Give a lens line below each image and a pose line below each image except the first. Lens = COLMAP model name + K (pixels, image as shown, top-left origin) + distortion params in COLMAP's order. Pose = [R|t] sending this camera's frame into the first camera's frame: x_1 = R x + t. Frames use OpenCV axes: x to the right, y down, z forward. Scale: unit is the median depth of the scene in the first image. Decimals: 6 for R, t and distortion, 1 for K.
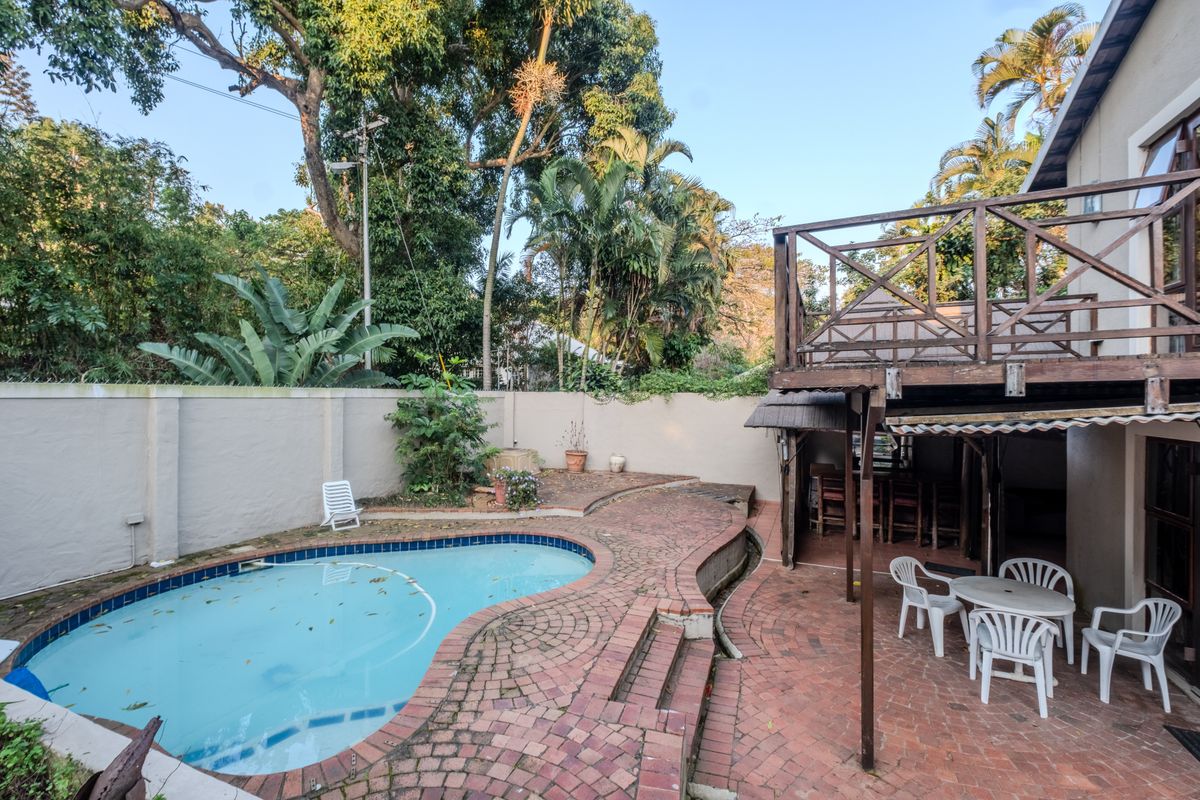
lens RADIAL K [[530.2, 0, 593.1], [0, 530.2, 402.3], [0, 0, 1]] dist [0.002917, -0.004764]
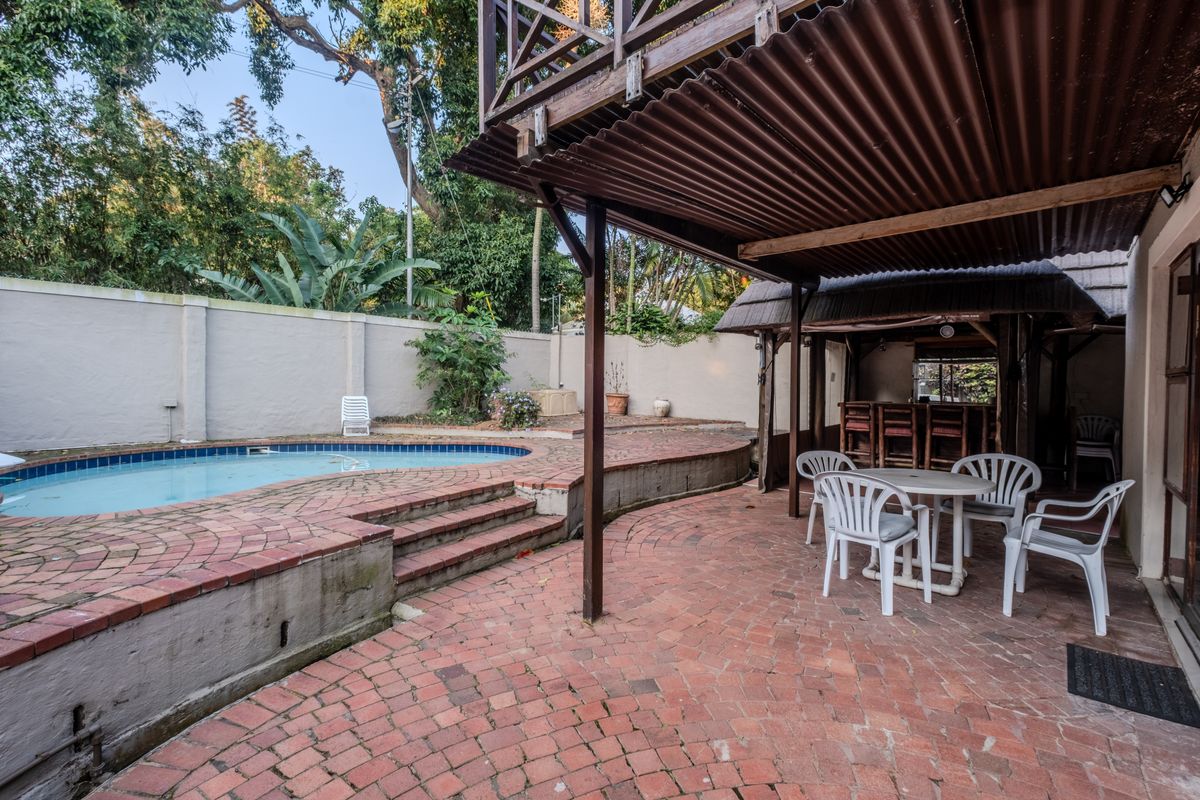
lens RADIAL K [[530.2, 0, 593.1], [0, 530.2, 402.3], [0, 0, 1]] dist [0.002917, -0.004764]
pose [[0.955855, 0.014577, -0.293476, 0.322380], [-0.009605, 0.999785, 0.018376, 0.137478], [0.293680, -0.014746, 0.955790, 0.080572]]
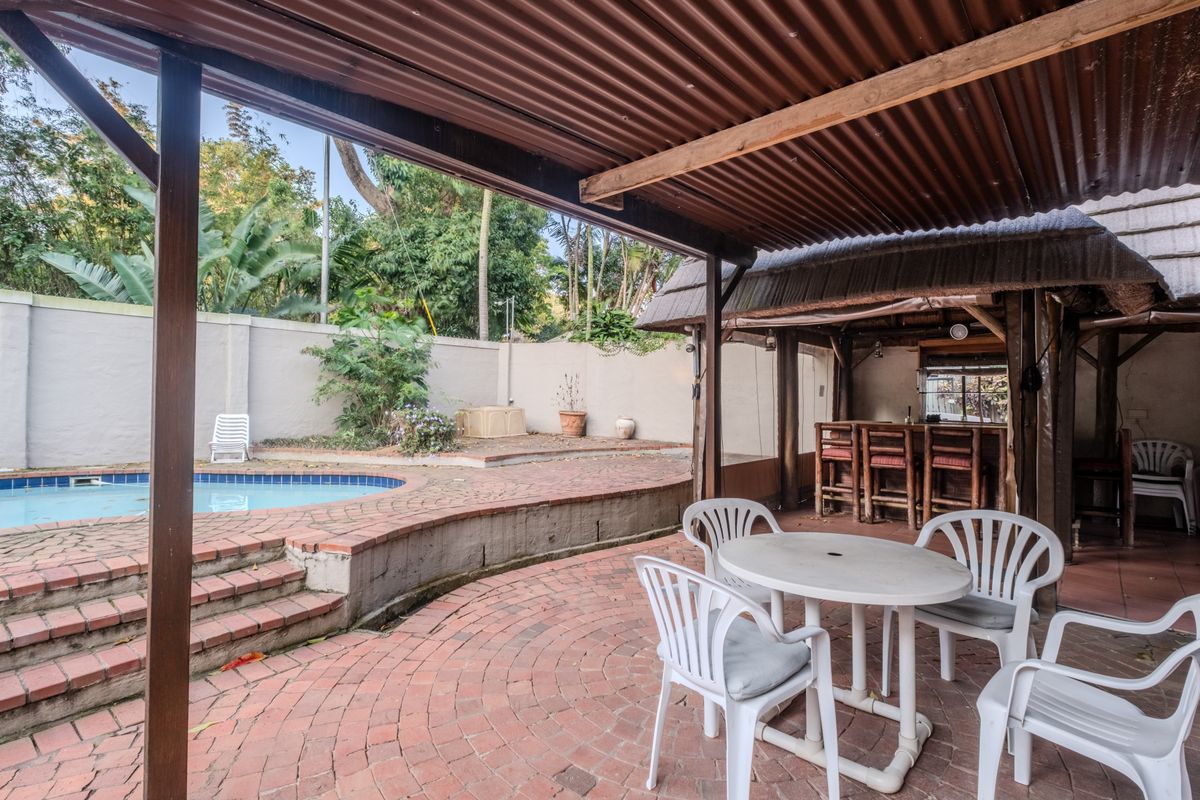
lens RADIAL K [[558.5, 0, 591.8], [0, 558.5, 402.4], [0, 0, 1]] dist [-0.000801, -0.001224]
pose [[0.945532, 0.005036, -0.325492, 0.423182], [-0.010074, 0.999854, -0.013796, 0.136609], [0.325375, 0.016324, 0.945444, 0.283913]]
